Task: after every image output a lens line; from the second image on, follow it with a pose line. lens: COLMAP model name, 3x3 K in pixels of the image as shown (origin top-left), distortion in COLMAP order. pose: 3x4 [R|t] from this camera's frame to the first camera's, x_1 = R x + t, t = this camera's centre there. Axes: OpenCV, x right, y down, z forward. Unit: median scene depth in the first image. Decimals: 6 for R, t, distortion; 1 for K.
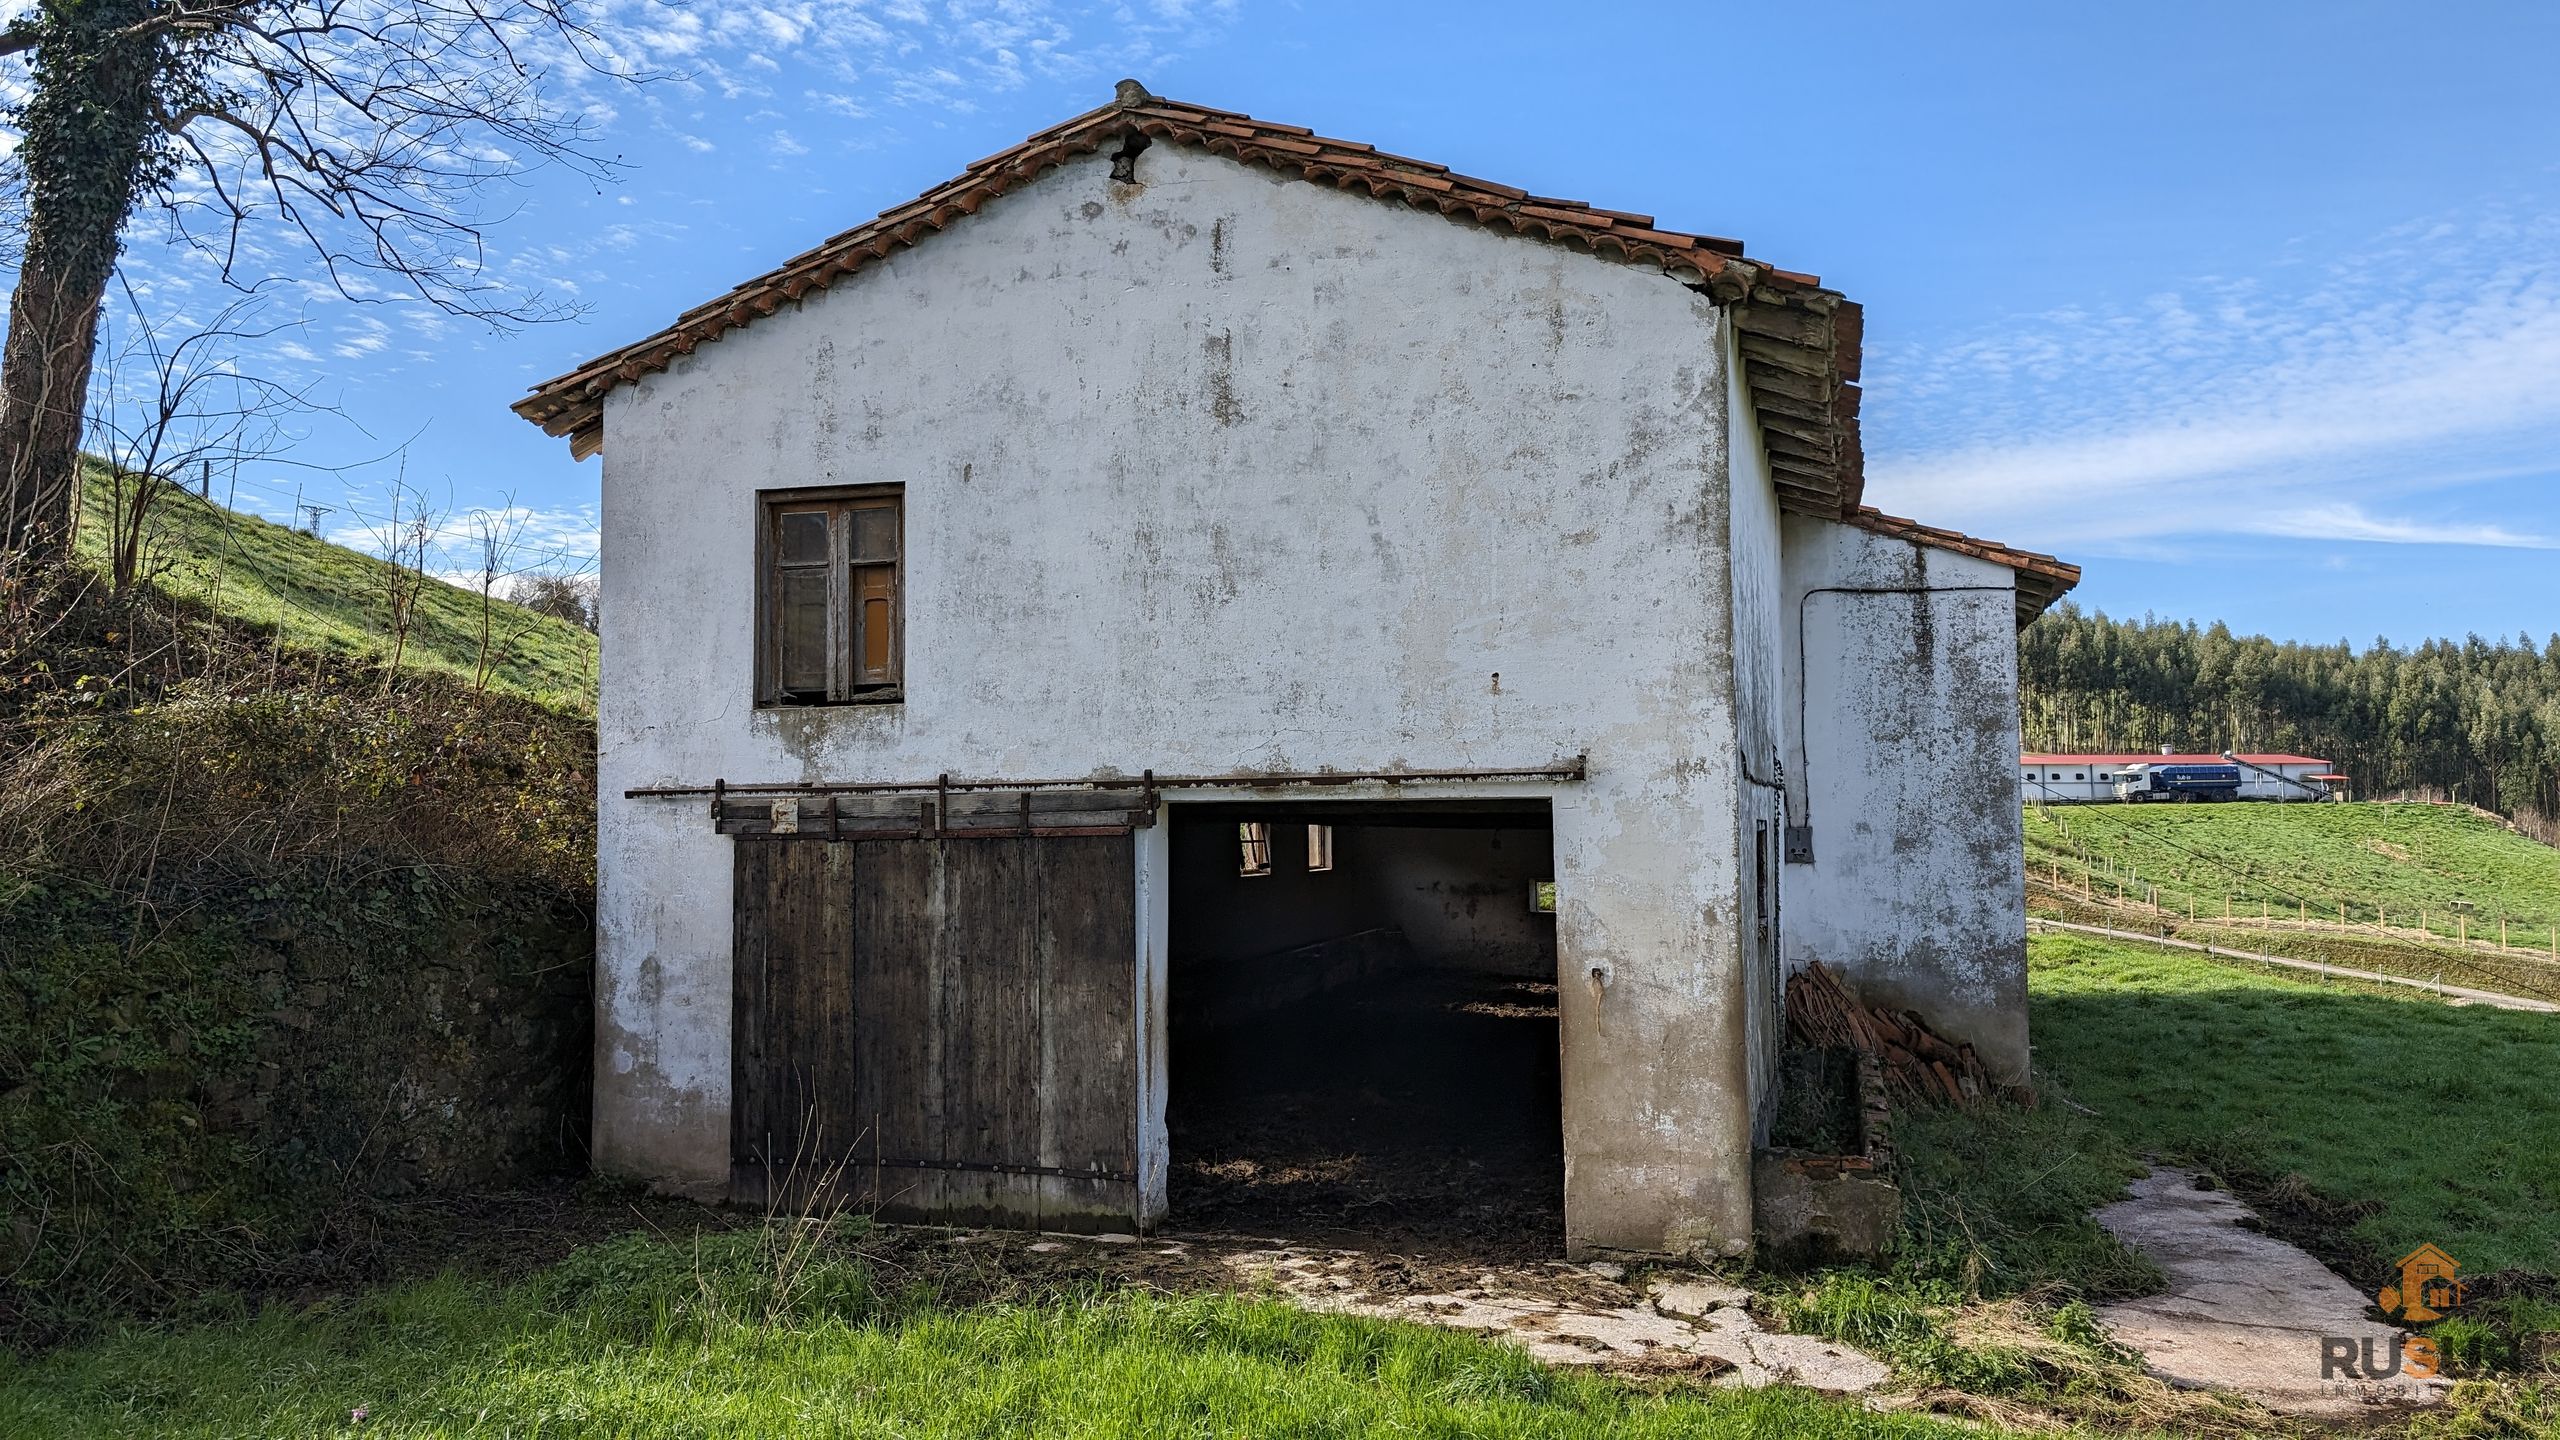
lens RADIAL K [[1762.7, 0, 1283.8], [0, 1762.7, 753.7], [0, 0, 1]] dist [0.028094, -0.047763]
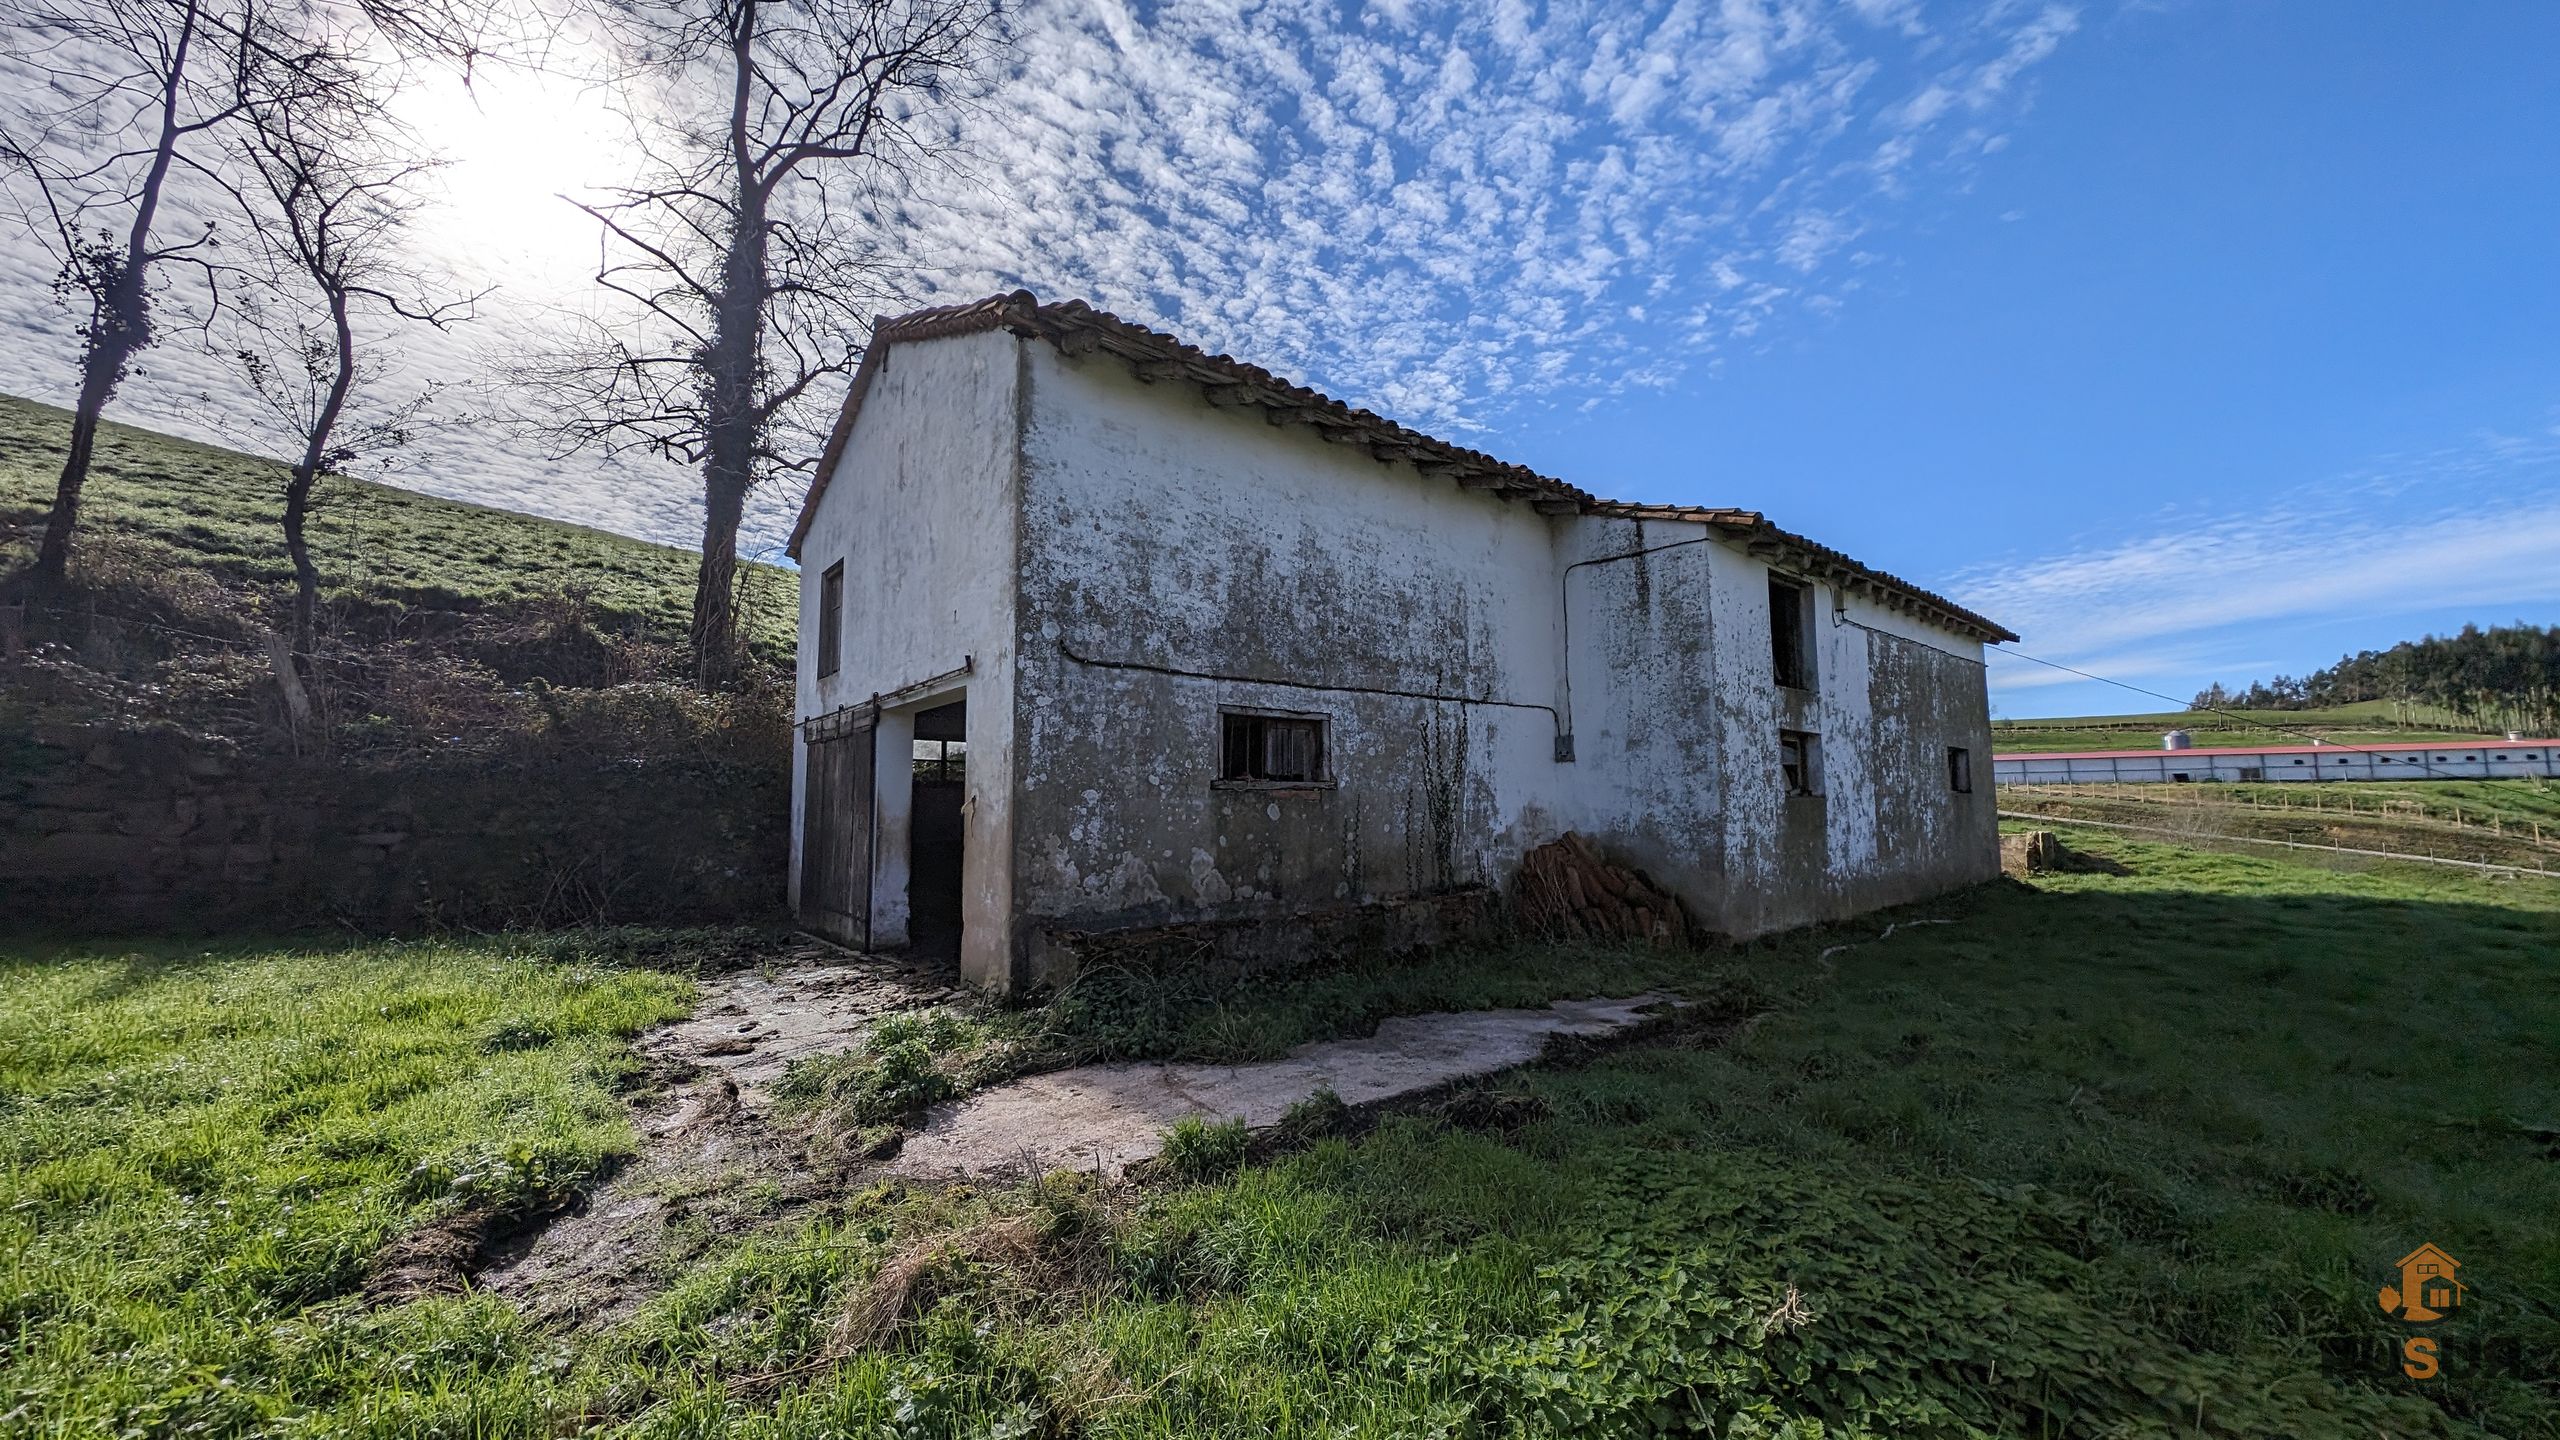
lens RADIAL K [[850.3, 0, 1347.5], [0, 850.3, 757.5], [0, 0, 1]] dist [0.009410, 0.000014]
pose [[0.840644, -0.037753, -0.540271, 0.744677], [0.027414, 0.999255, -0.027170, 0.104917], [0.540894, 0.008029, 0.841053, 0.495526]]
